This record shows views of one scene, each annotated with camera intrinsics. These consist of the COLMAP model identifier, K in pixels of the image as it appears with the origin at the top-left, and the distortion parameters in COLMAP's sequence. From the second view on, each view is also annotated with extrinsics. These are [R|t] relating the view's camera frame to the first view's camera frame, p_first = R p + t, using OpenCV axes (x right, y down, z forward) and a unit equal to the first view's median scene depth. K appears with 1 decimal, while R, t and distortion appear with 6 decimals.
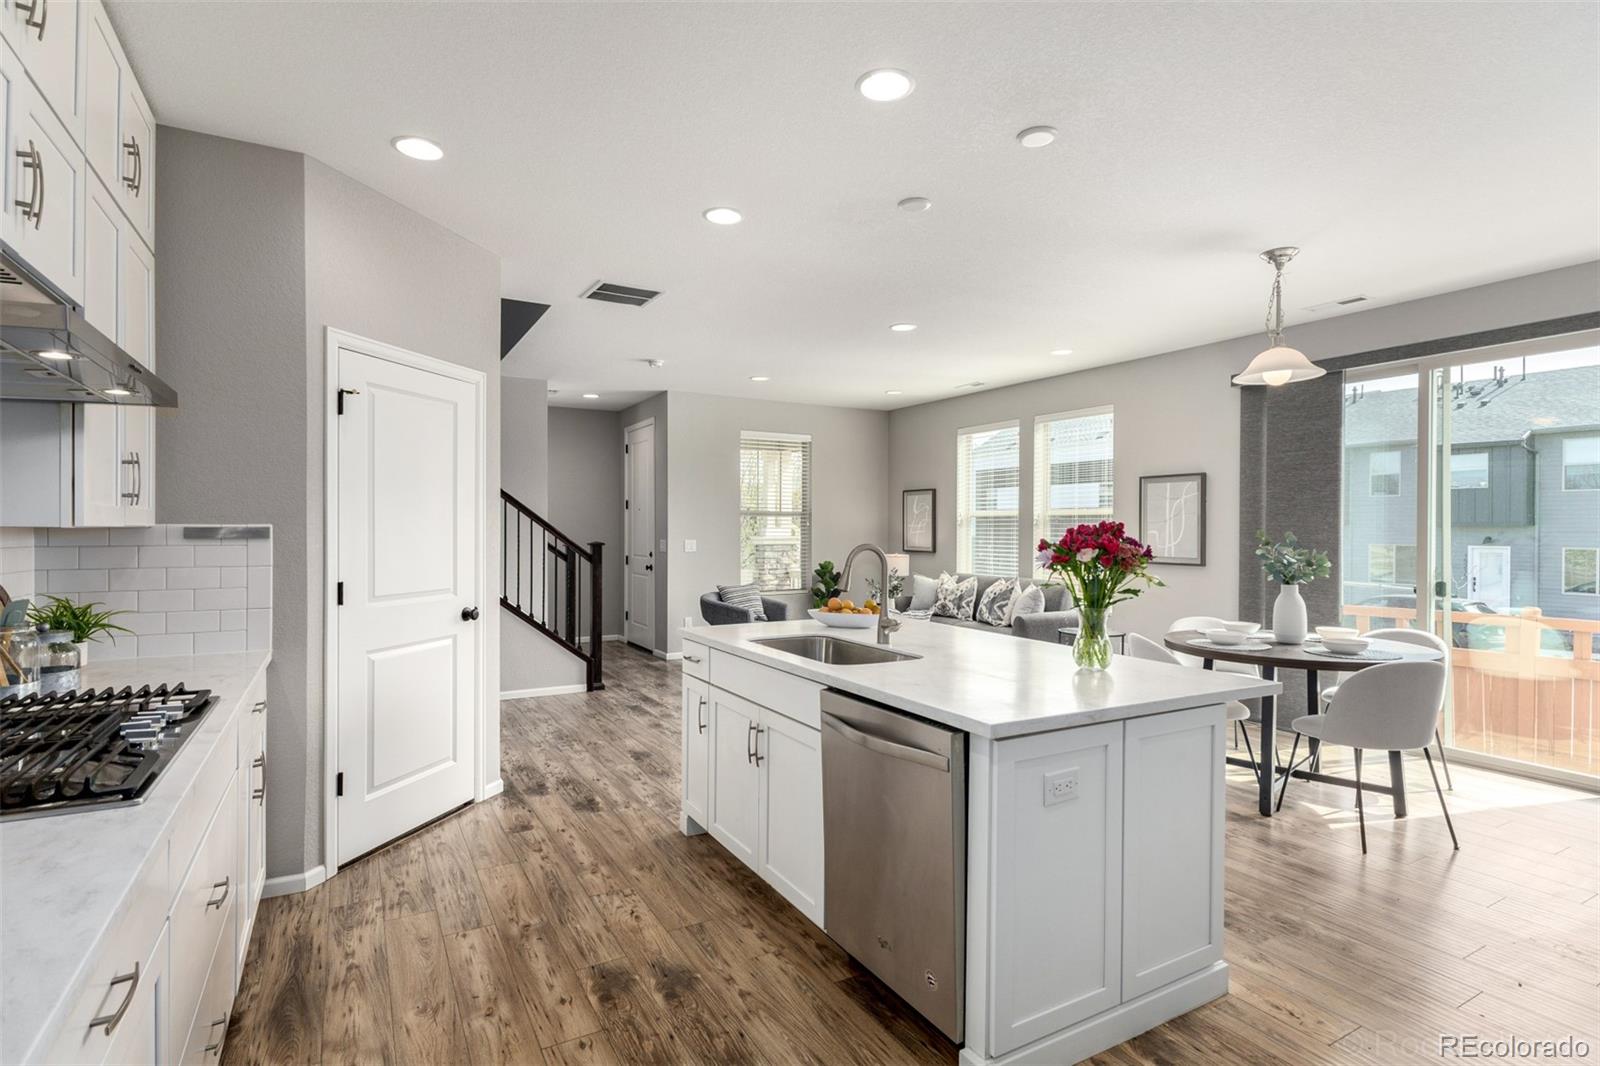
lens RADIAL K [[802.9, 0, 794.8], [0, 802.9, 529.2], [0, 0, 1]] dist [0.000083, -0.000071]
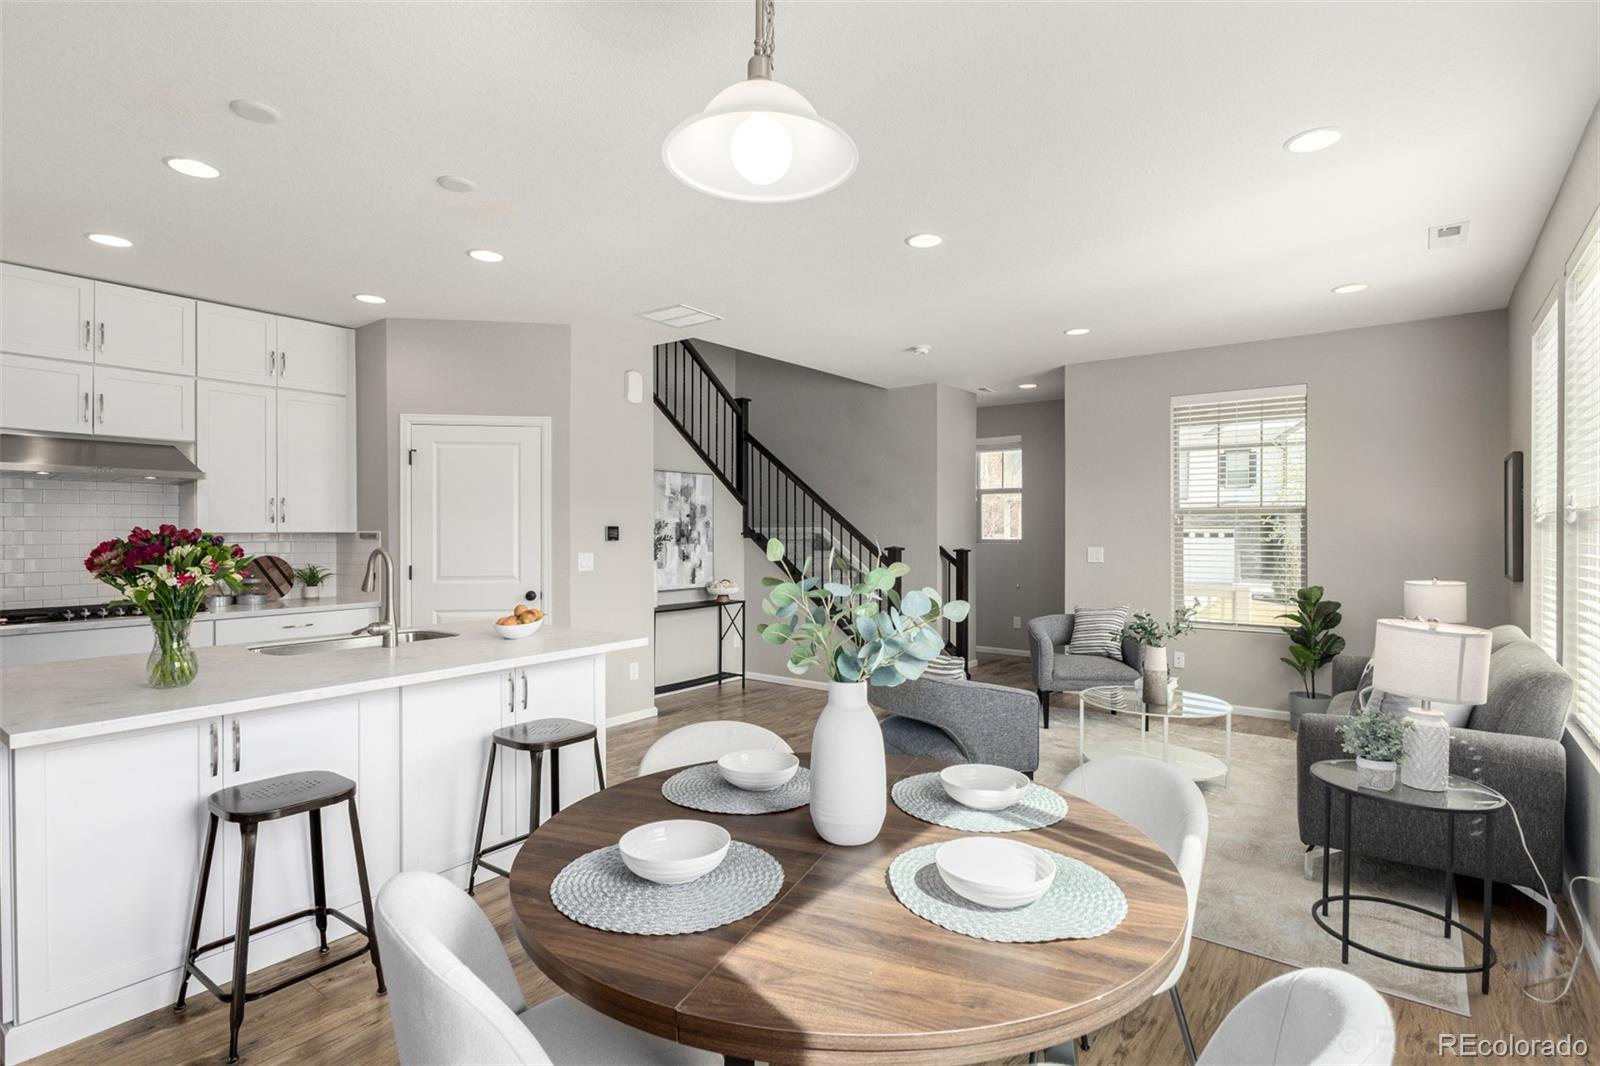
lens RADIAL K [[802.9, 0, 794.0], [0, 802.9, 533.5], [0, 0, 1]] dist [0.000083, -0.000071]
pose [[0.386942, 0.003311, -0.922098, 0.609419], [-0.000206, 0.999994, 0.003504, -0.003479], [0.922104, -0.001165, 0.386940, 0.521149]]
